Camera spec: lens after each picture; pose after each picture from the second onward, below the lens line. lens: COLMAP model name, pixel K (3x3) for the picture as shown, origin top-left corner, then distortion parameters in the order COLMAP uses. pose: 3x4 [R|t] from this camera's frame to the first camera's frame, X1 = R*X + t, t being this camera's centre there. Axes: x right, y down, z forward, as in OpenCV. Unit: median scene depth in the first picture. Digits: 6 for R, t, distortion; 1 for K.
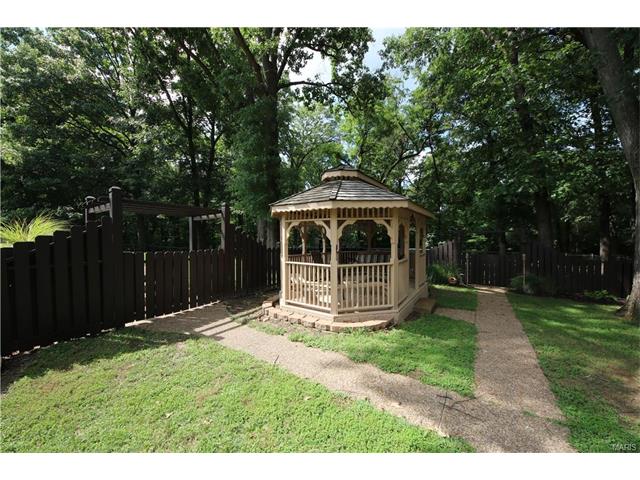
lens RADIAL K [[241.8, 0, 317.1], [0, 241.8, 251.1], [0, 0, 1]] dist [-0.003600, -0.000370]
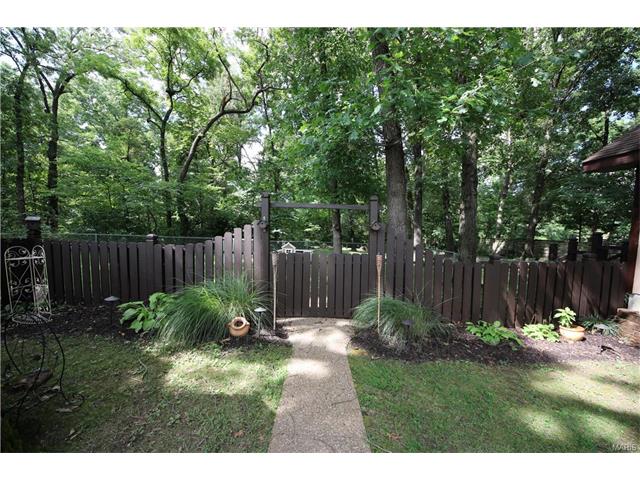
lens RADIAL K [[235.1, 0, 320.0], [0, 235.1, 248.0], [0, 0, 1]] dist [0.014793, -0.017156]
pose [[0.822059, -0.016889, 0.569152, 0.479213], [-0.004828, 0.999317, 0.036627, -0.013796], [-0.569382, -0.032858, 0.821416, 0.658388]]
